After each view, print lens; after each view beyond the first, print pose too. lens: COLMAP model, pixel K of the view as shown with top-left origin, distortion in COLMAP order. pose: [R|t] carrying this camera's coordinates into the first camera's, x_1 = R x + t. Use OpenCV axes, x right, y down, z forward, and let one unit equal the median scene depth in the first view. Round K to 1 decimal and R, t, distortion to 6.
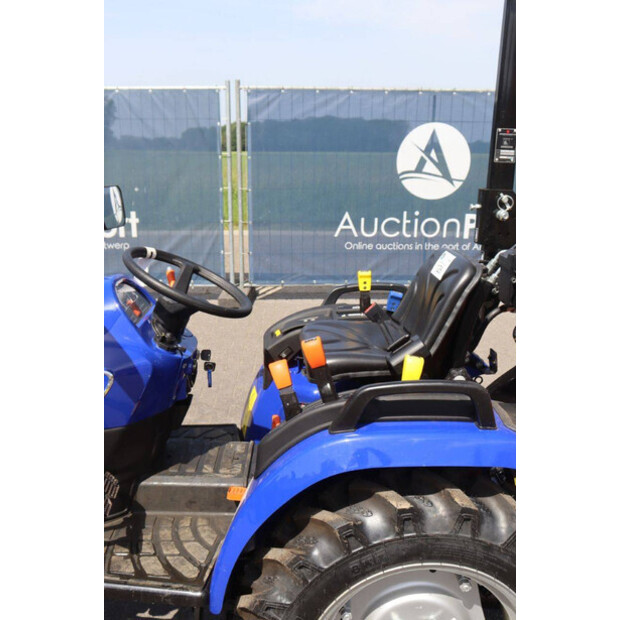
lens RADIAL K [[640.5, 0, 305.2], [0, 640.5, 306.5], [0, 0, 1]] dist [-0.043149, 0.000000]
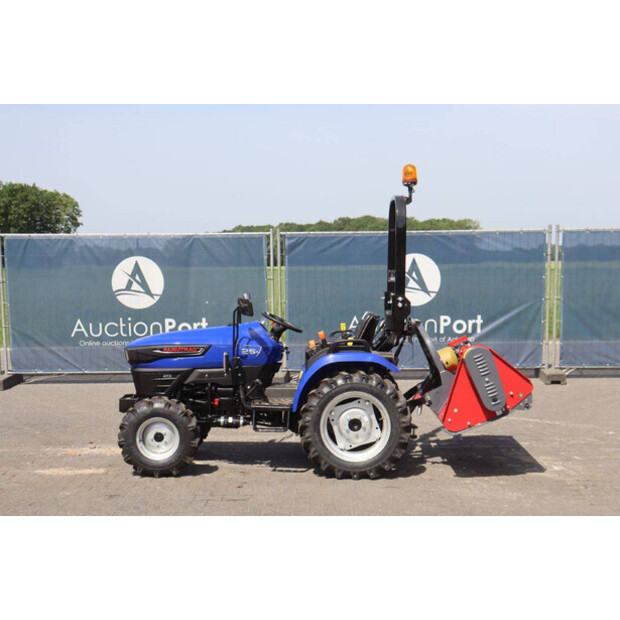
lens RADIAL K [[889.0, 0, 311.8], [0, 889.0, 308.8], [0, 0, 1]] dist [0.075935, 0.000000]
pose [[0.999533, -0.016877, -0.025483, 0.071603], [0.011789, 0.982096, -0.188013, 0.713686], [0.028200, 0.187624, 0.981836, -3.253590]]
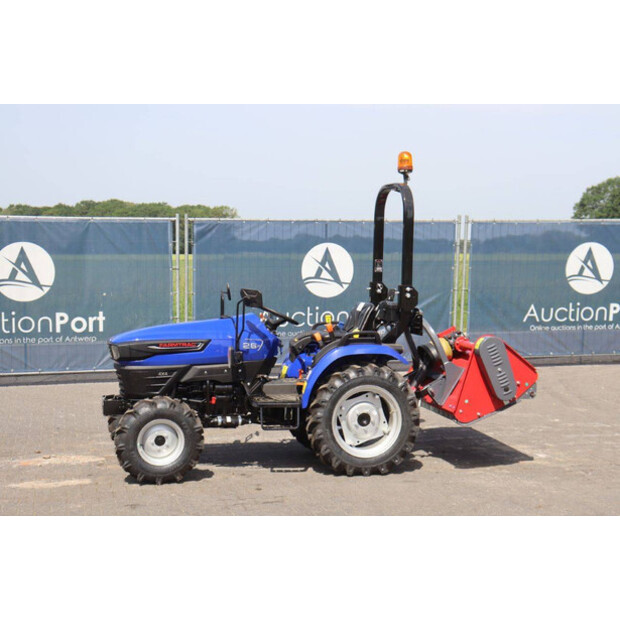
lens RADIAL K [[961.8, 0, 312.8], [0, 961.8, 308.9], [0, 0, 1]] dist [0.097290, 0.000000]
pose [[0.973373, -0.022644, 0.228105, -1.033711], [0.063226, 0.983028, -0.172214, 0.709426], [-0.220334, 0.182051, 0.958285, -3.268503]]
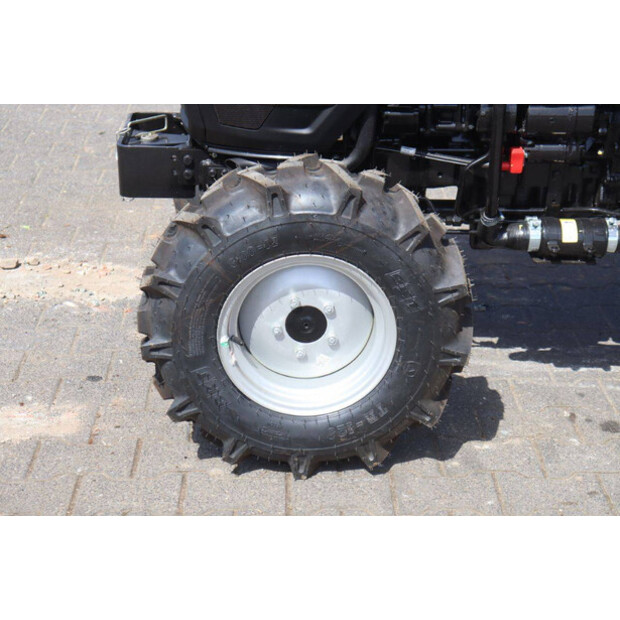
lens RADIAL K [[1283.7, 0, 309.5], [0, 1283.7, 312.2], [0, 0, 1]] dist [0.354706, 0.000000]
pose [[0.999800, -0.013870, -0.014404, -0.720608], [0.016011, 0.986809, 0.161095, 0.271093], [0.011979, -0.161293, 0.986834, -0.544635]]
